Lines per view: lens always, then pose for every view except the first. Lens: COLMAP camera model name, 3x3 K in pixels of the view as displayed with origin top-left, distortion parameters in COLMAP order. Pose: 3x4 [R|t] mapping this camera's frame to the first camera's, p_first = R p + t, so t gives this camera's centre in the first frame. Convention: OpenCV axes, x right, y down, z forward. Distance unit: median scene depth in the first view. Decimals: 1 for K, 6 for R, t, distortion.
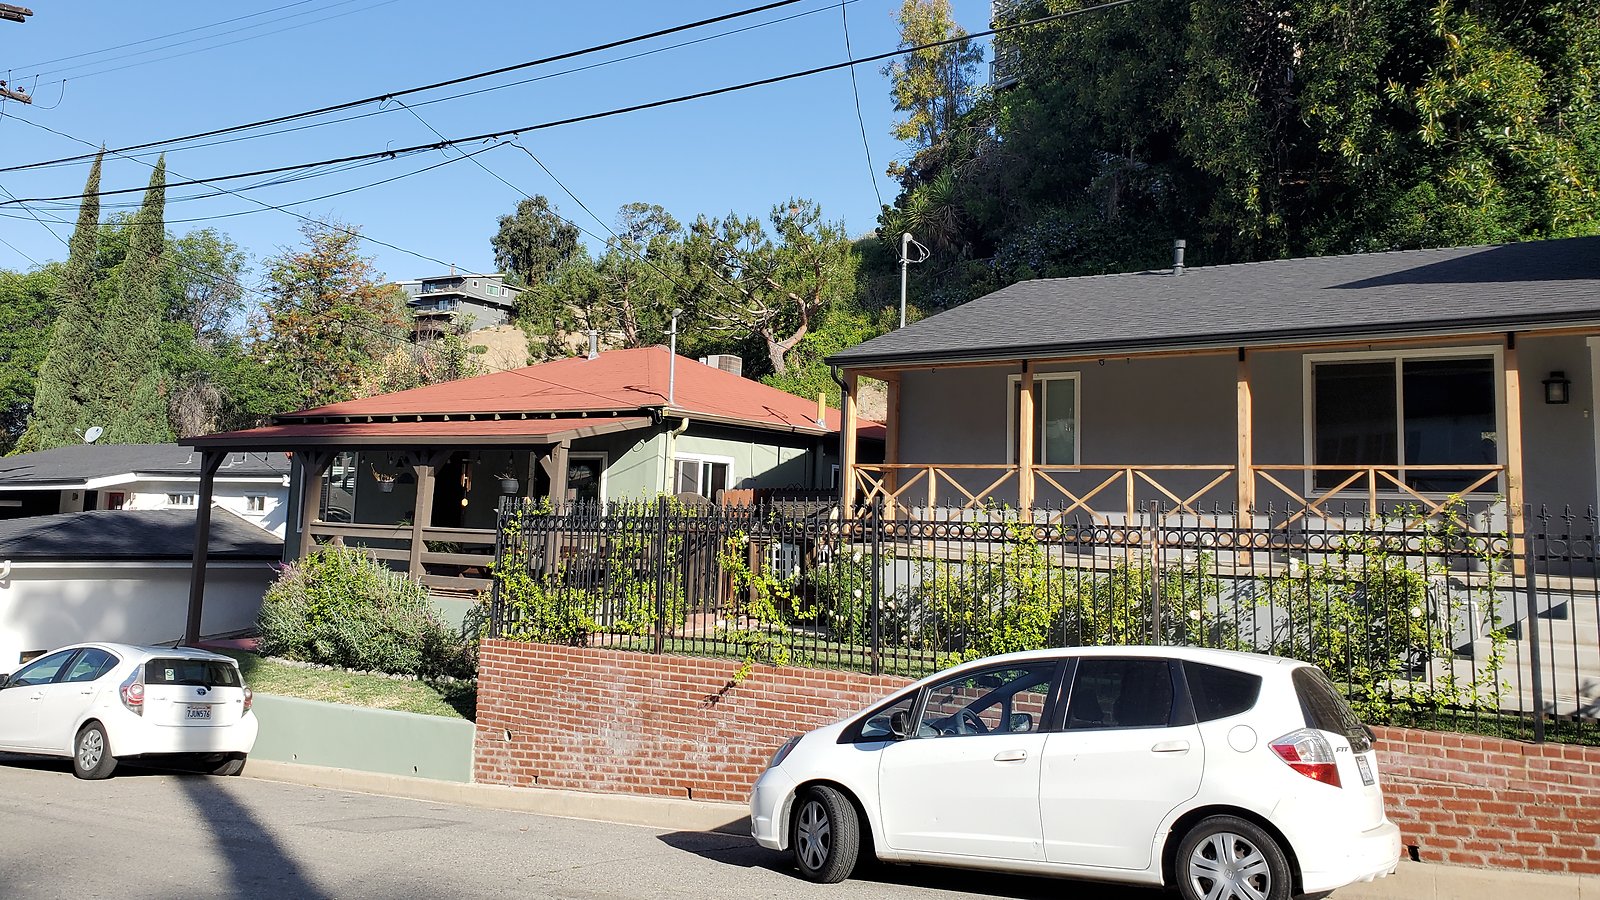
lens RADIAL K [[1242.6, 0, 789.9], [0, 1242.6, 401.6], [0, 0, 1]] dist [0.056360, -0.039441]
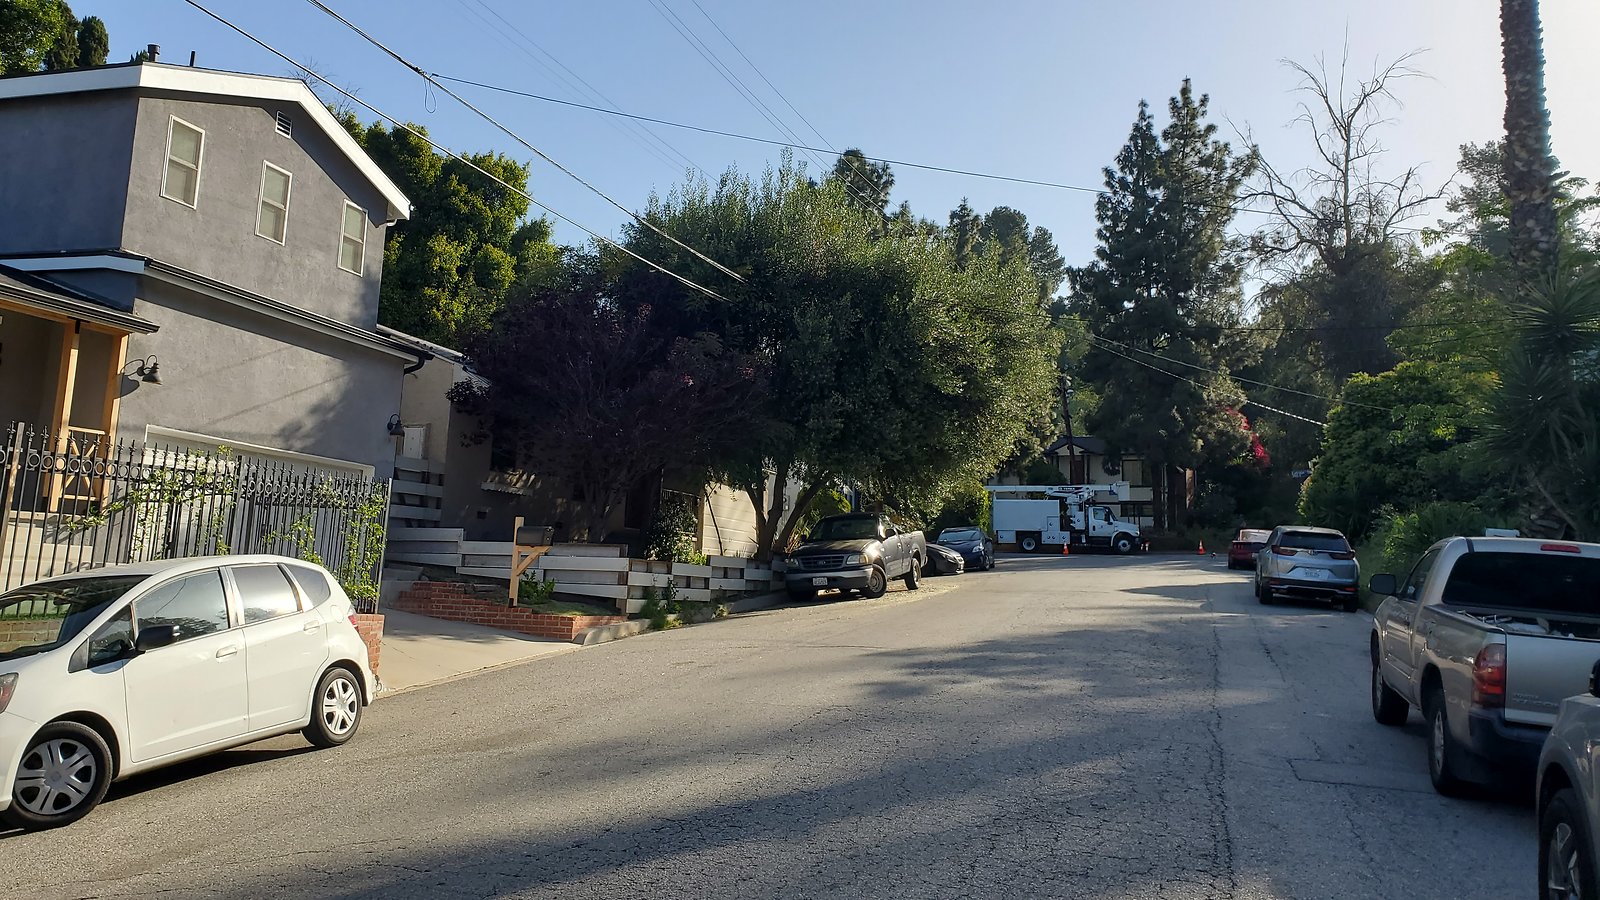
lens RADIAL K [[1267.0, 0, 793.7], [0, 1267.0, 376.4], [0, 0, 1]] dist [0.066655, -0.096785]
pose [[-0.293520, 0.116094, 0.948877, -0.465065], [-0.148077, 0.975096, -0.165107, 0.063312], [-0.944415, -0.188969, -0.269020, 0.362937]]
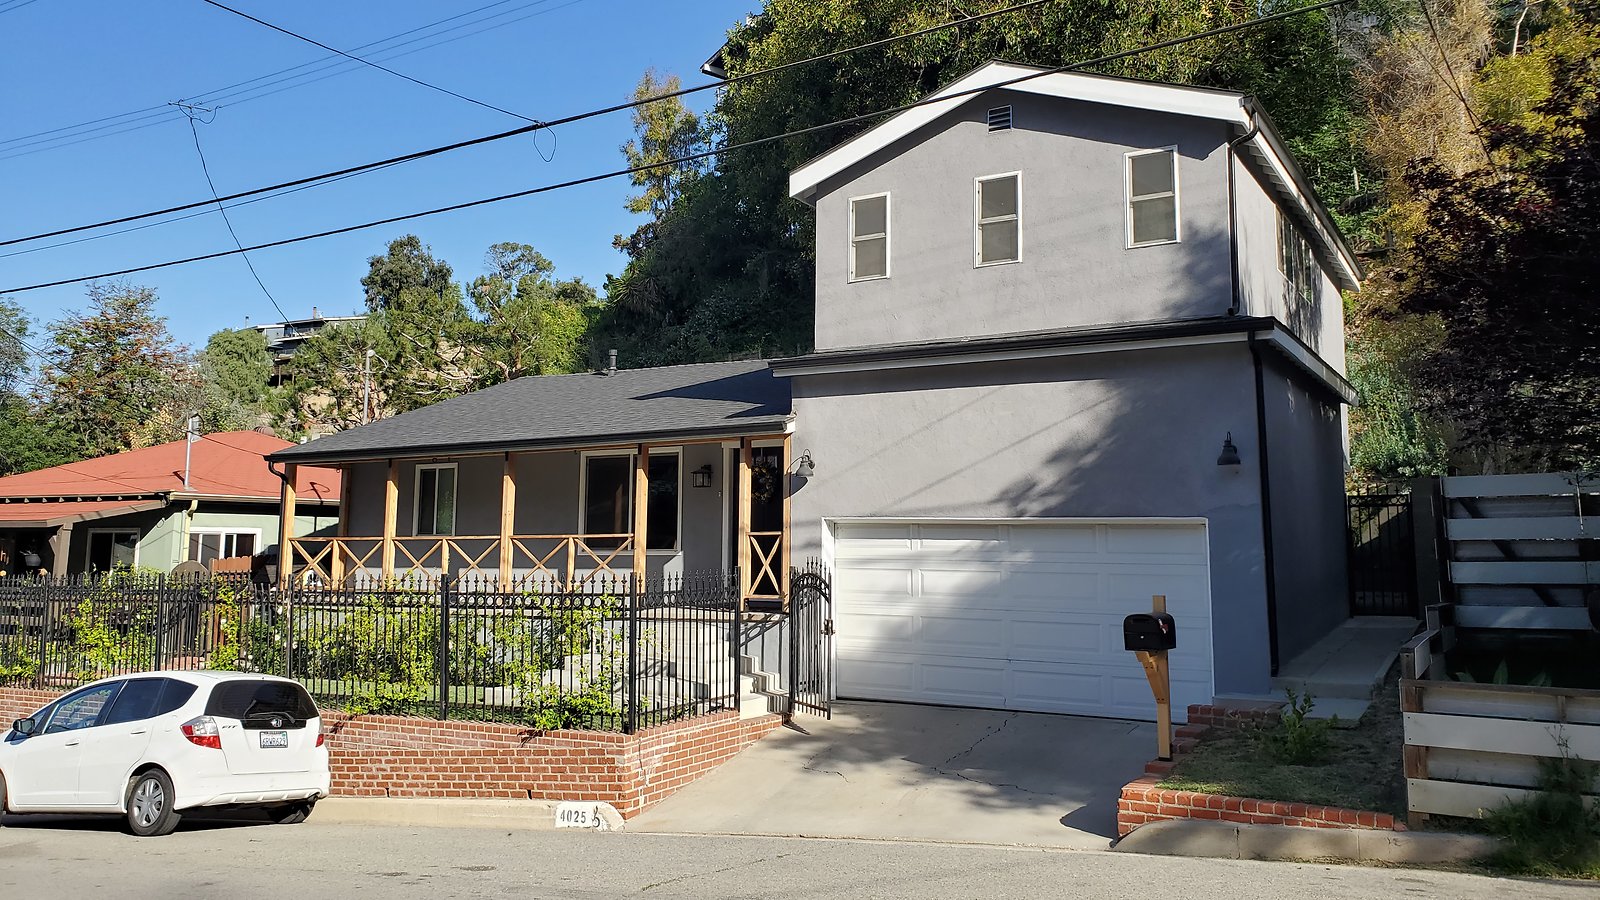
lens RADIAL K [[1239.7, 0, 806.9], [0, 1239.7, 410.7], [0, 0, 1]] dist [0.059367, -0.083597]
pose [[0.996789, -0.020857, 0.077310, 0.415928], [0.021934, 0.999674, -0.013106, -0.044542], [-0.077012, 0.014760, 0.996921, -0.292300]]
